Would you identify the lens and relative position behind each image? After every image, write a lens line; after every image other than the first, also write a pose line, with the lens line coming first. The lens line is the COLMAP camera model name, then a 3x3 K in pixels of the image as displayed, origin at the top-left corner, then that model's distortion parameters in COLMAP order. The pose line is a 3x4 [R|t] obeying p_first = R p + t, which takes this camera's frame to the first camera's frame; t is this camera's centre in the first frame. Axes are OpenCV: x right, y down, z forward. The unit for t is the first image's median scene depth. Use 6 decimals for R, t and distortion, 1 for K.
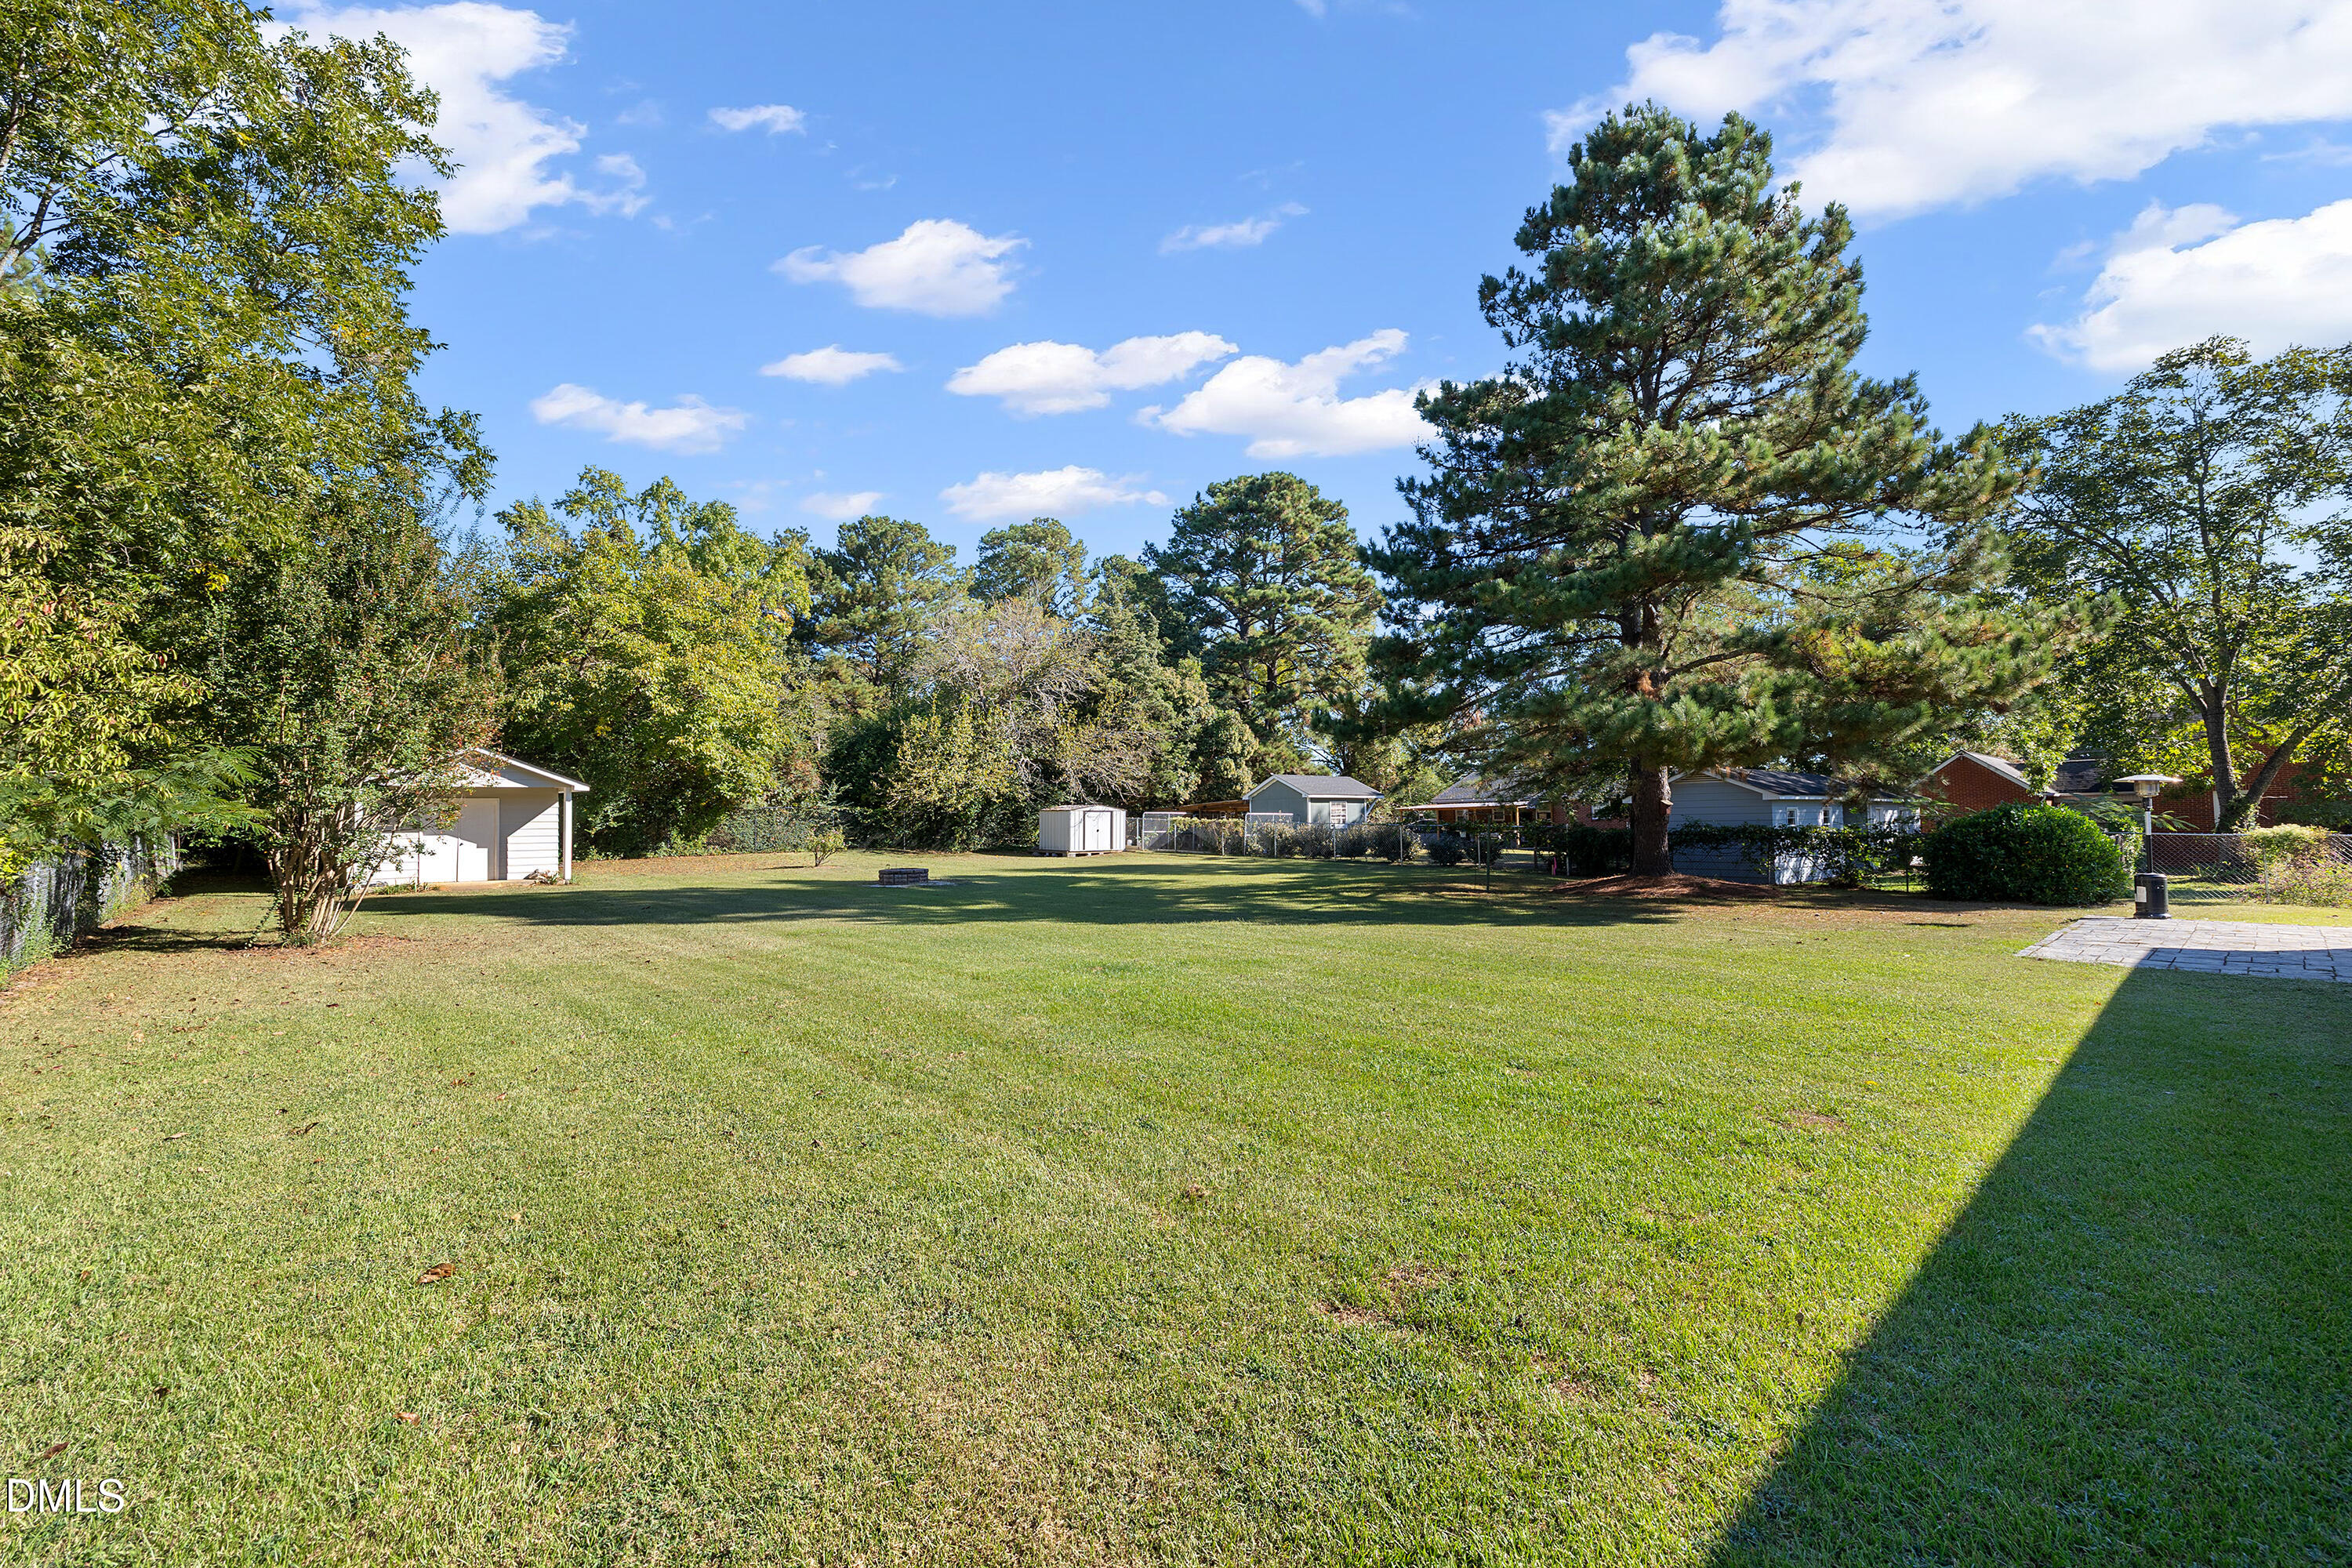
lens RADIAL K [[1049.3, 0, 1176.0], [0, 1049.3, 784.0], [0, 0, 1]] dist [0.002363, 0.000146]
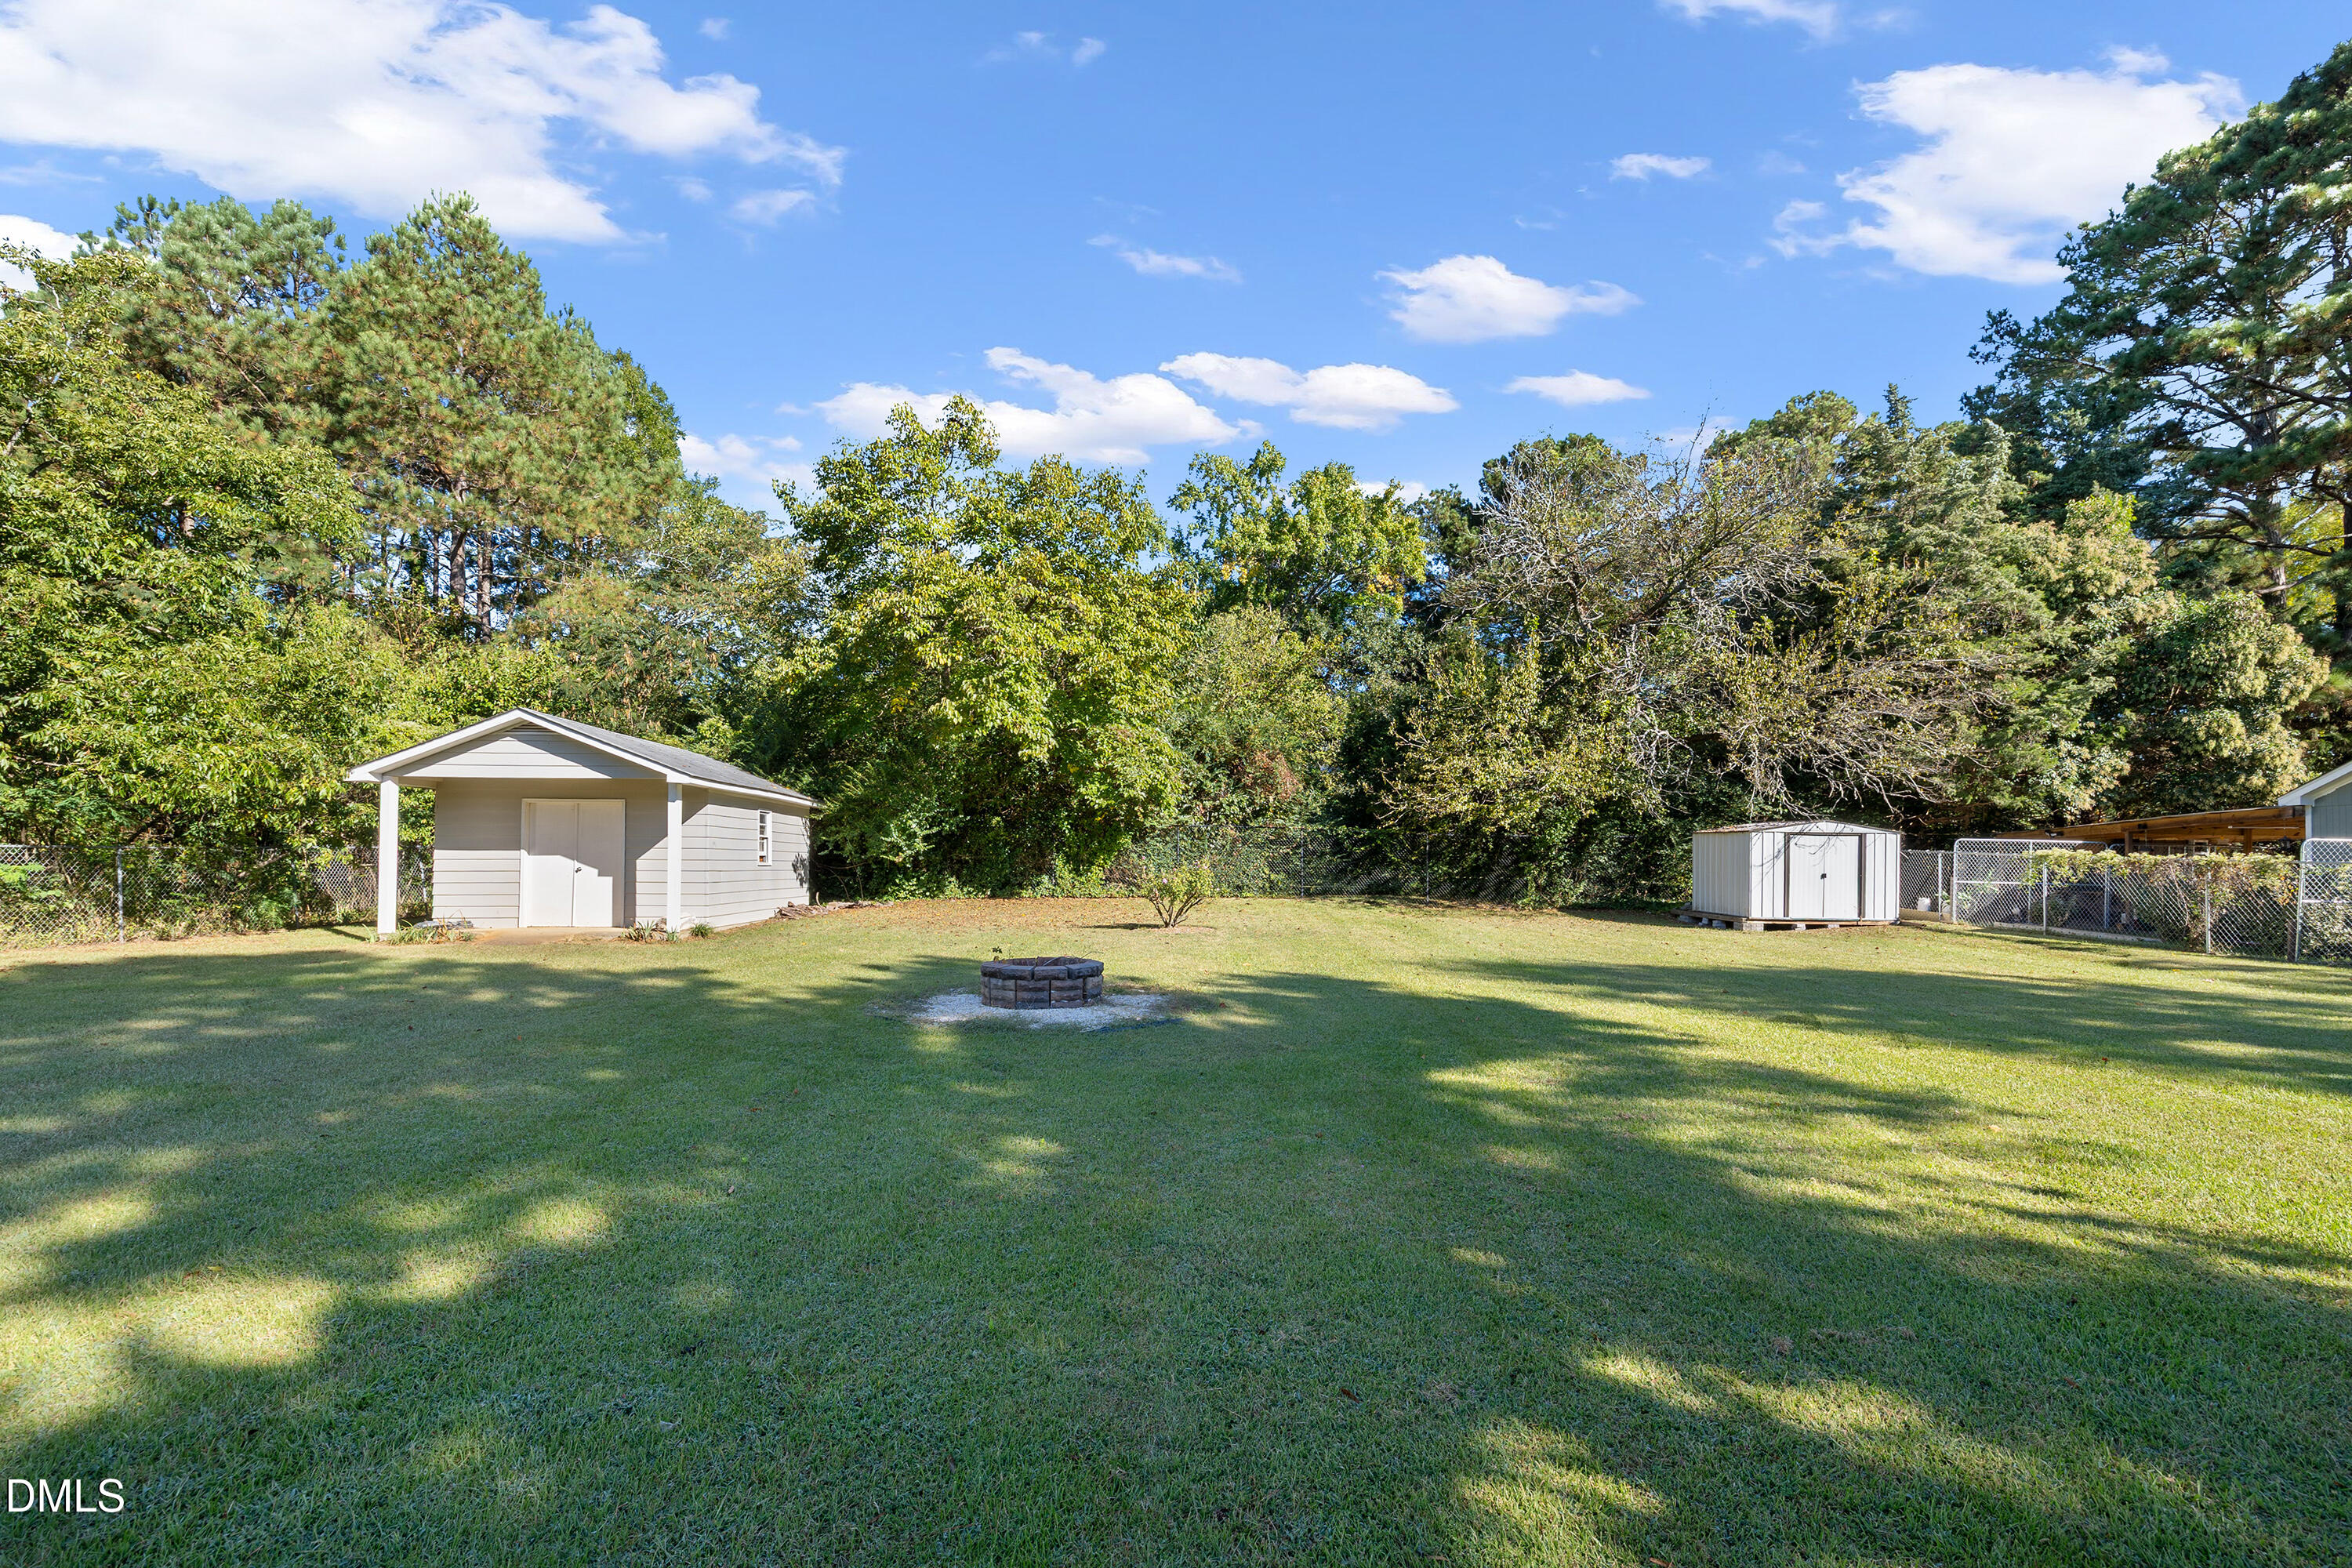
lens RADIAL K [[1026.2, 0, 1178.3], [0, 1026.2, 836.2], [0, 0, 1]] dist [-0.000619, -0.000064]
pose [[0.747343, 0.002516, -0.664434, 0.012181], [0.006833, 0.999911, 0.011471, 0.019117], [0.664404, -0.013113, 0.747259, 0.464744]]
